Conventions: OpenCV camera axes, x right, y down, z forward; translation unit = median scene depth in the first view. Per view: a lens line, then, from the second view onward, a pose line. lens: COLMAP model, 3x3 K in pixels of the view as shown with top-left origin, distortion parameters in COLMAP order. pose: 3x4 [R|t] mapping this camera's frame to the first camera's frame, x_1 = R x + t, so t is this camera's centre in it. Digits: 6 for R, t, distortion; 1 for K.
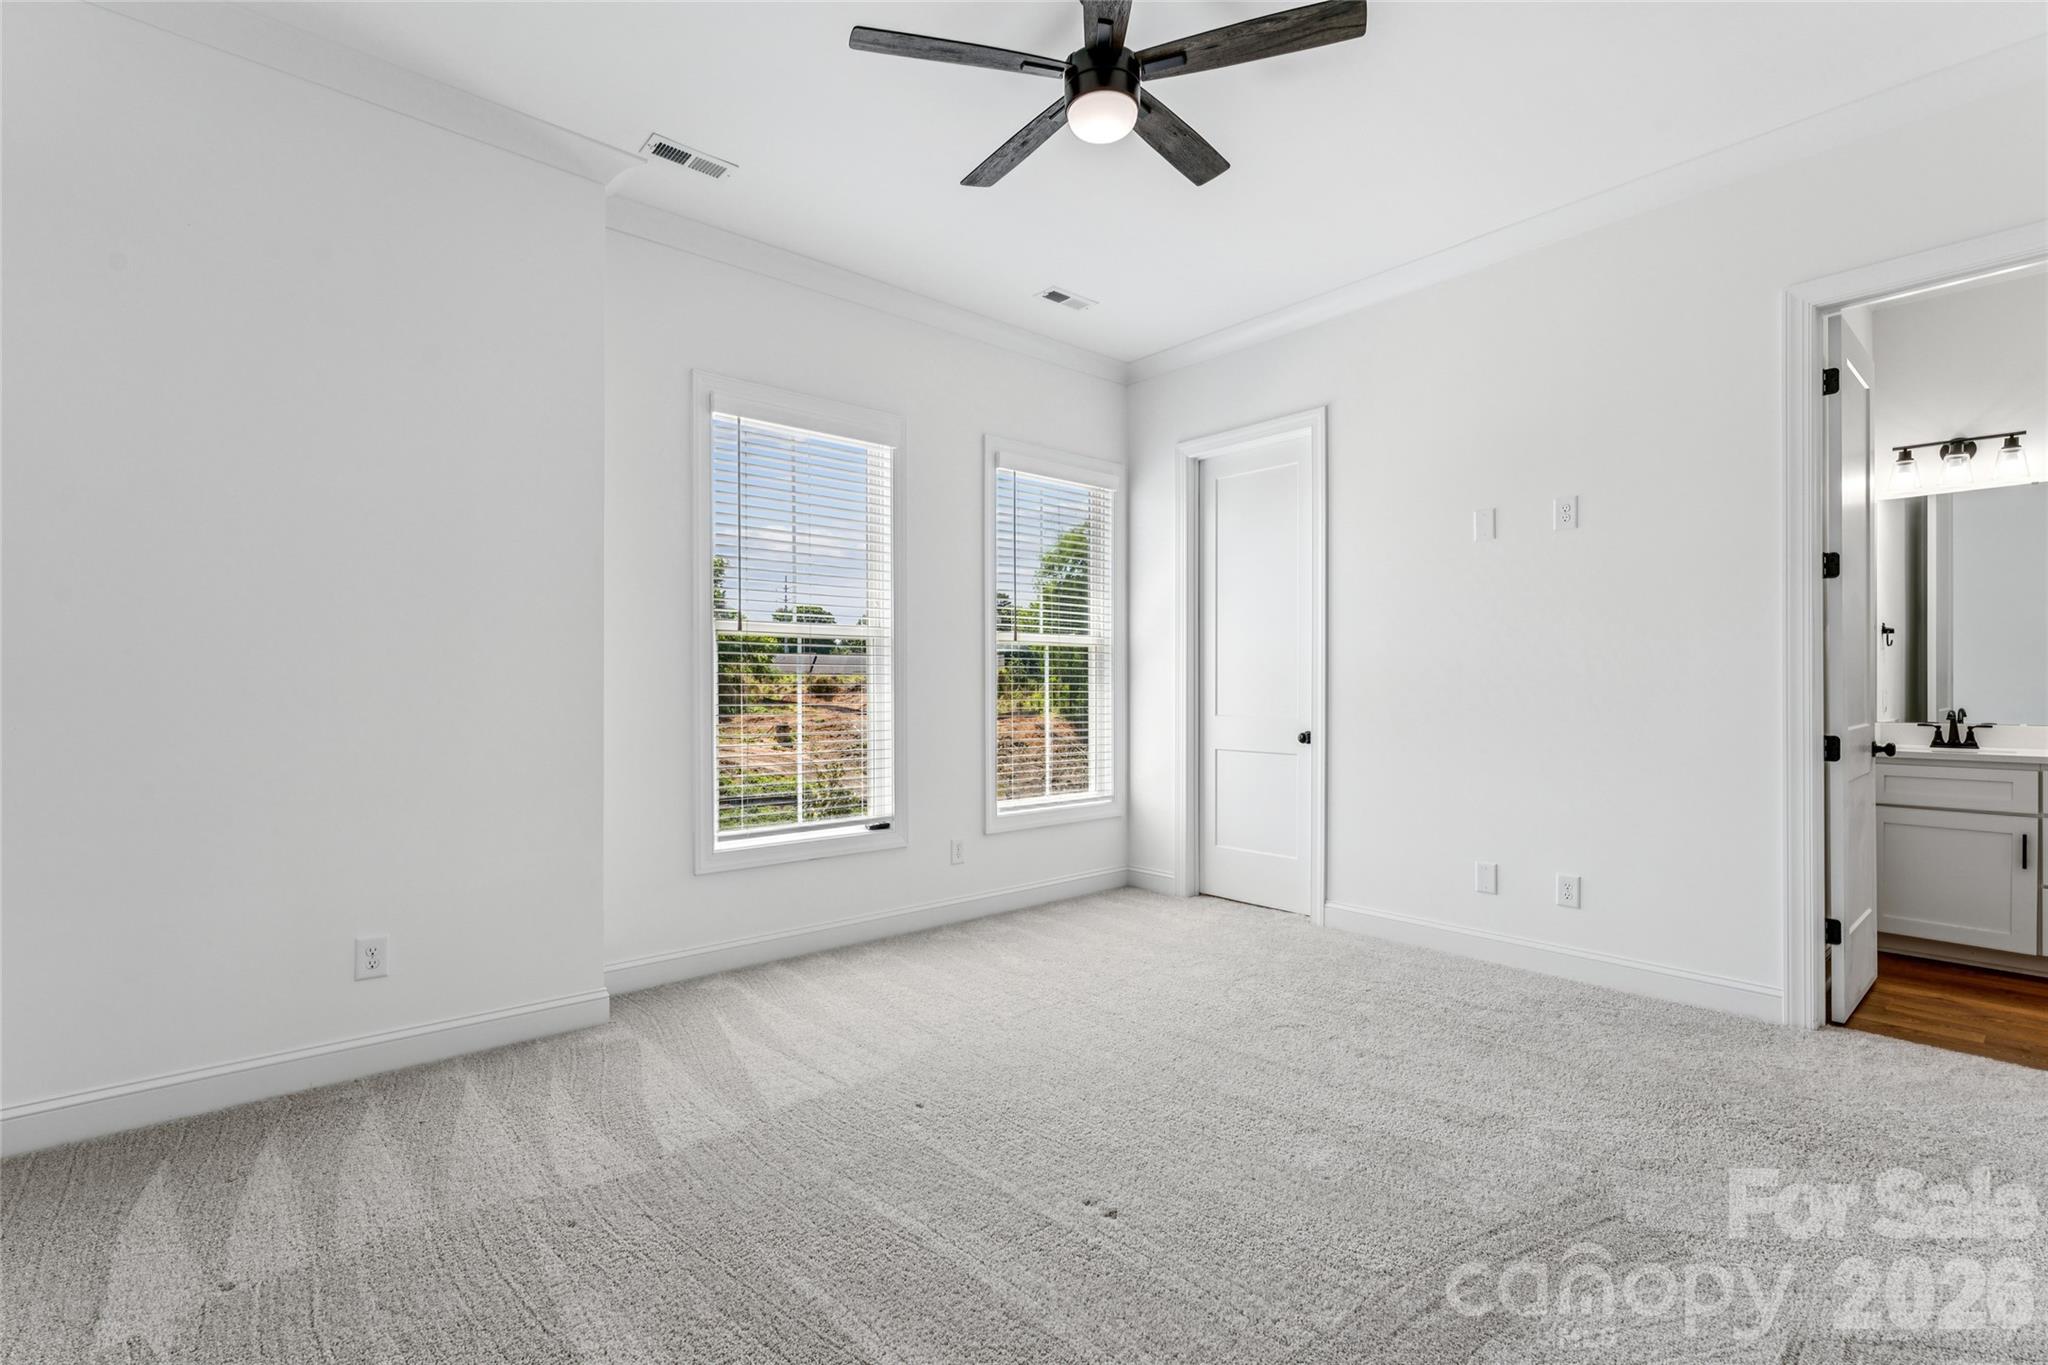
lens RADIAL K [[971.8, 0, 1048.6], [0, 971.8, 682.3], [0, 0, 1]] dist [0.001700, 0.000193]
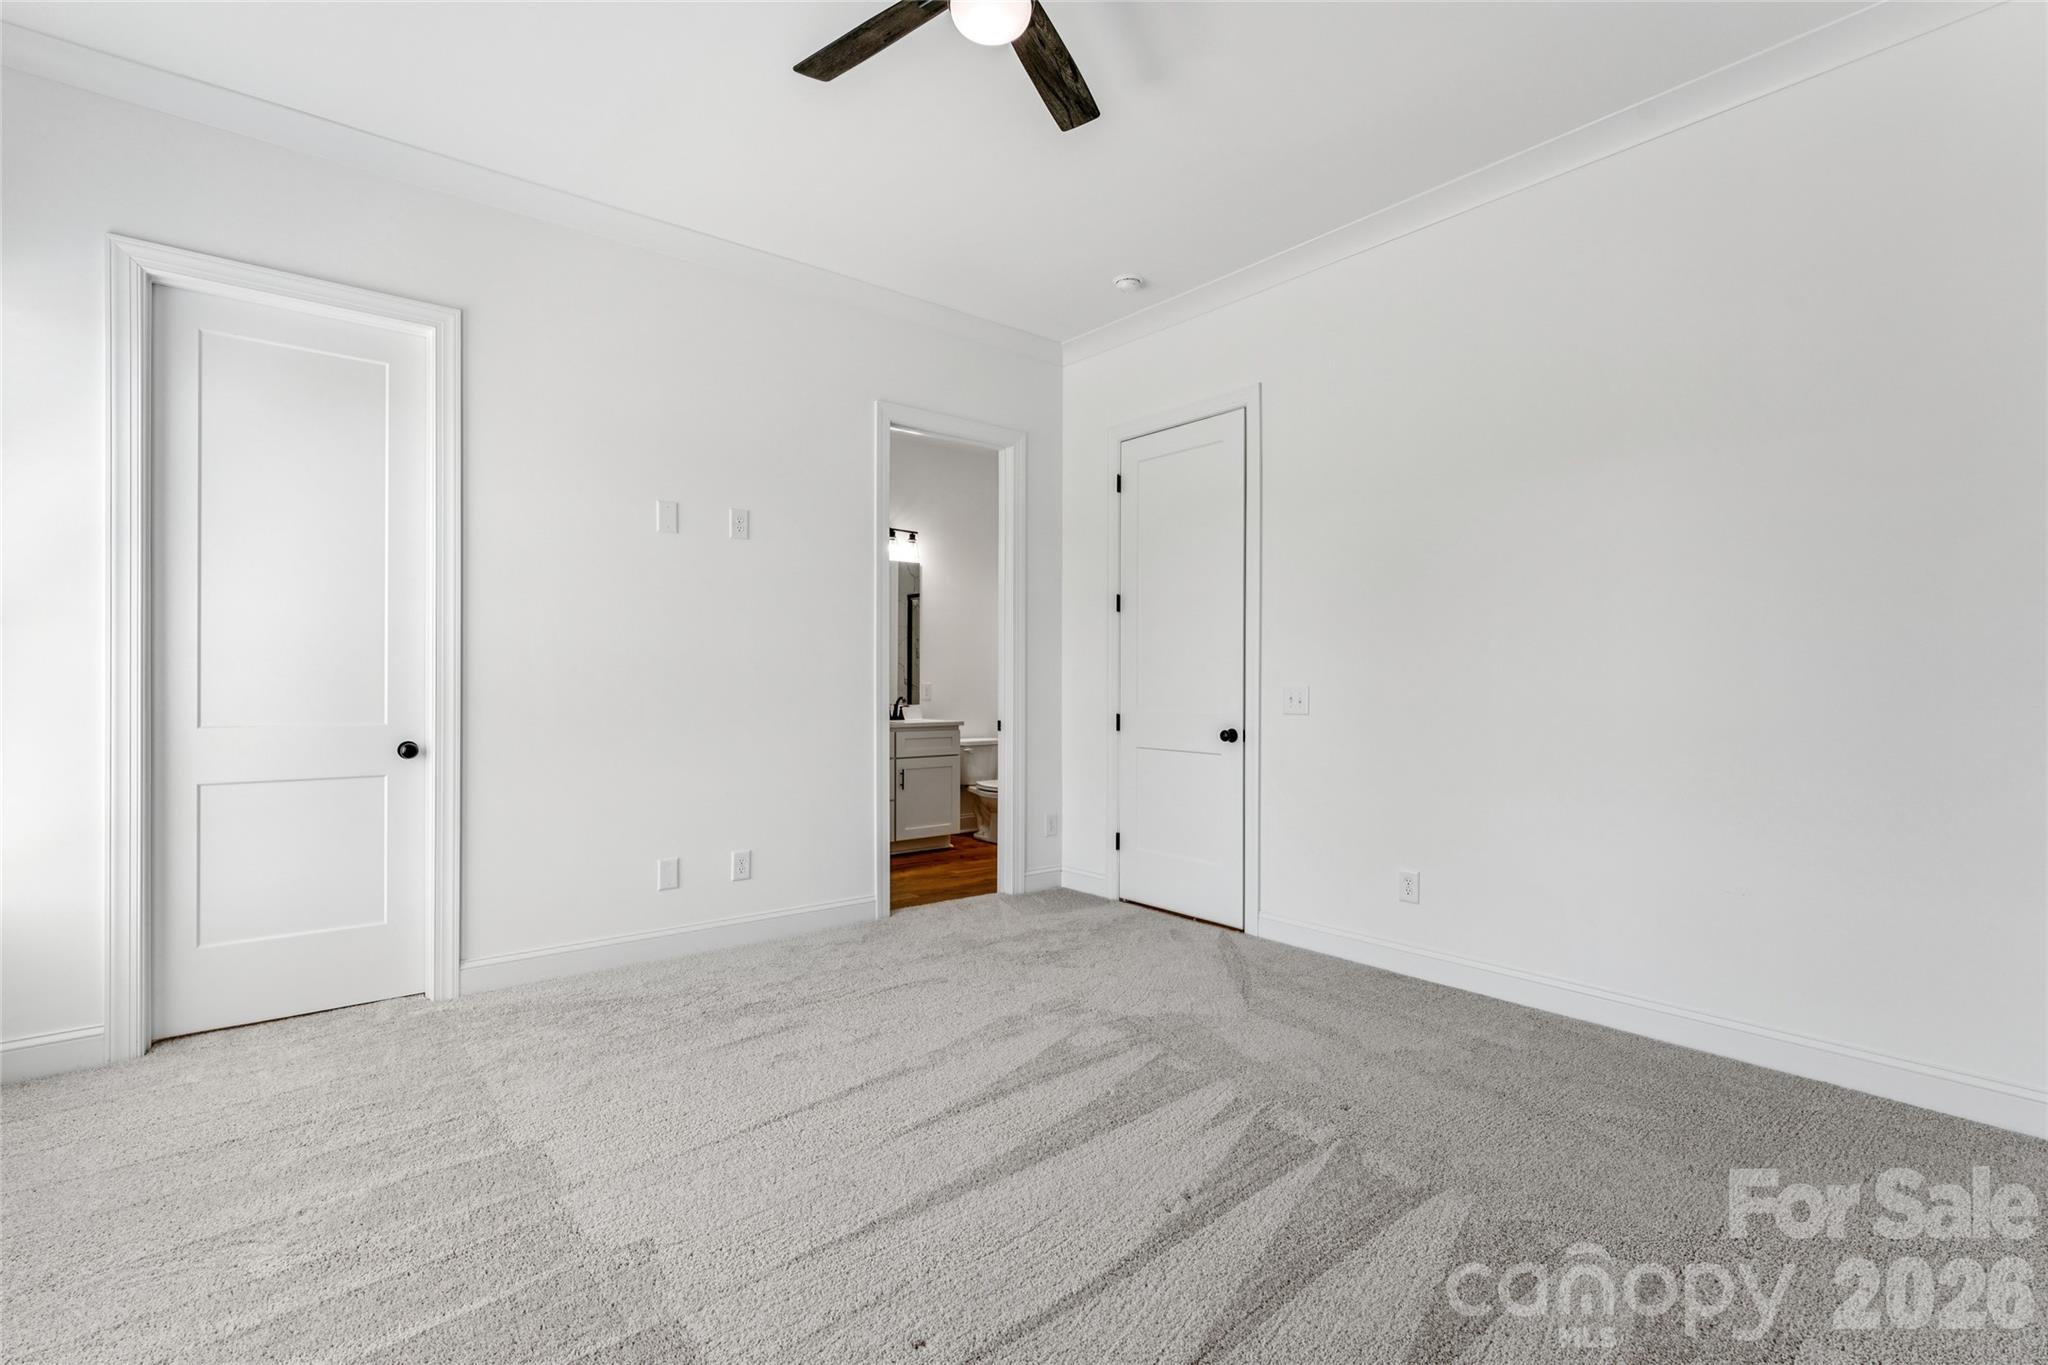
lens RADIAL K [[928.5, 0, 1024.4], [0, 928.5, 674.0], [0, 0, 1]] dist [0.001611, 0.000304]
pose [[0.024386, 0.012105, 0.999629, -0.463444], [-0.005930, 0.999911, -0.011964, 0.006692], [-0.999685, -0.005636, 0.024455, 0.584567]]
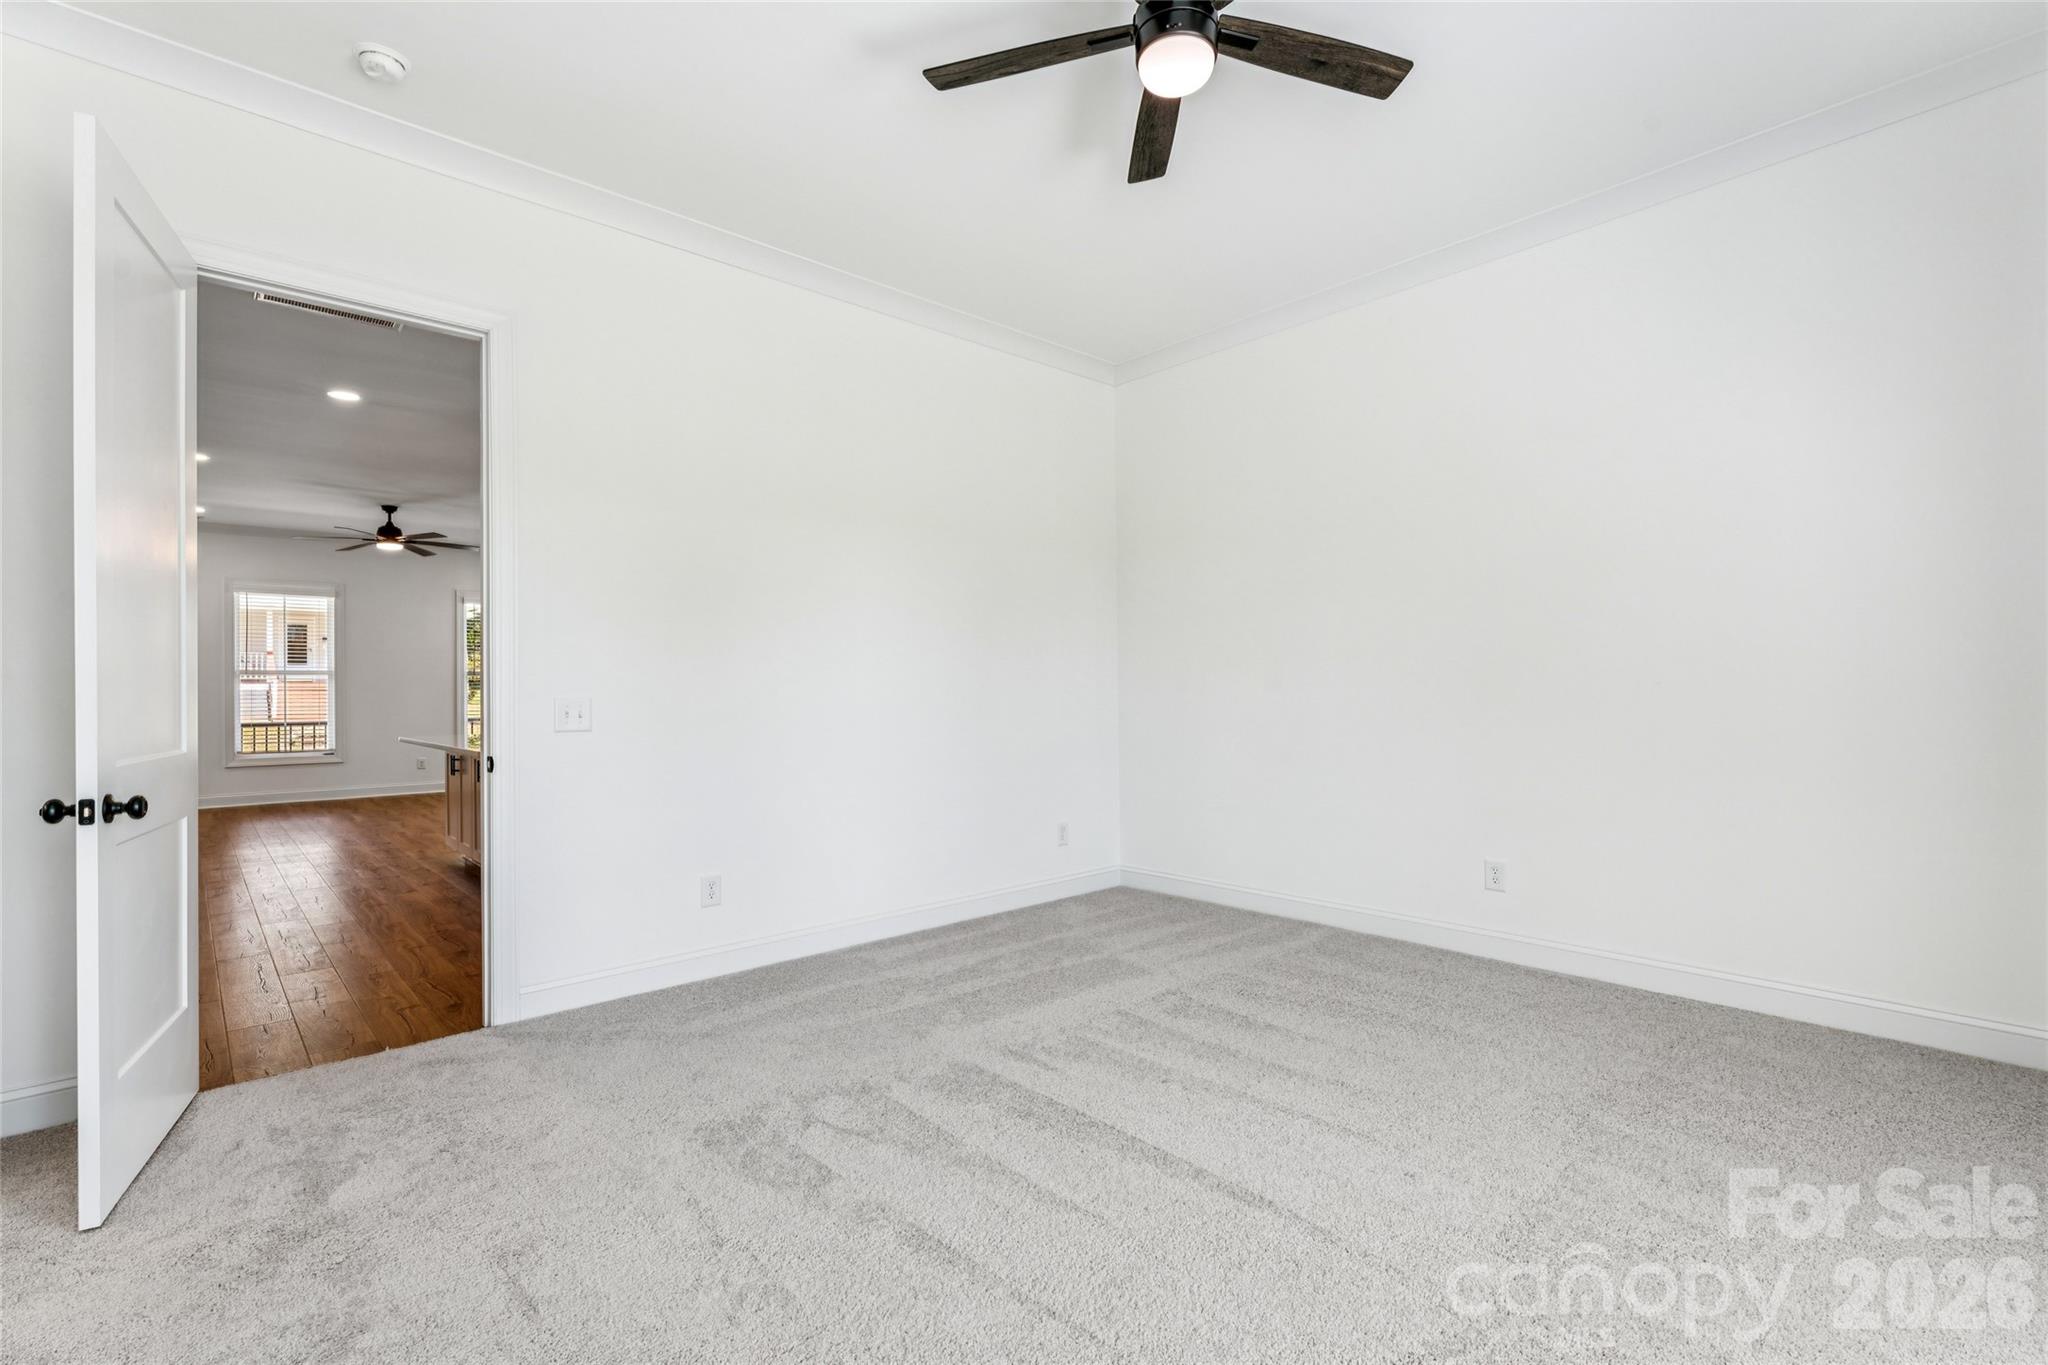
lens RADIAL K [[918.2, 0, 1027.7], [0, 918.2, 679.2], [0, 0, 1]] dist [0.000180, 0.000111]
pose [[-0.999637, 0.017766, -0.020264, 0.133699], [0.017993, 0.999777, -0.011057, 0.006198], [0.020063, -0.011417, -0.999734, 1.140268]]
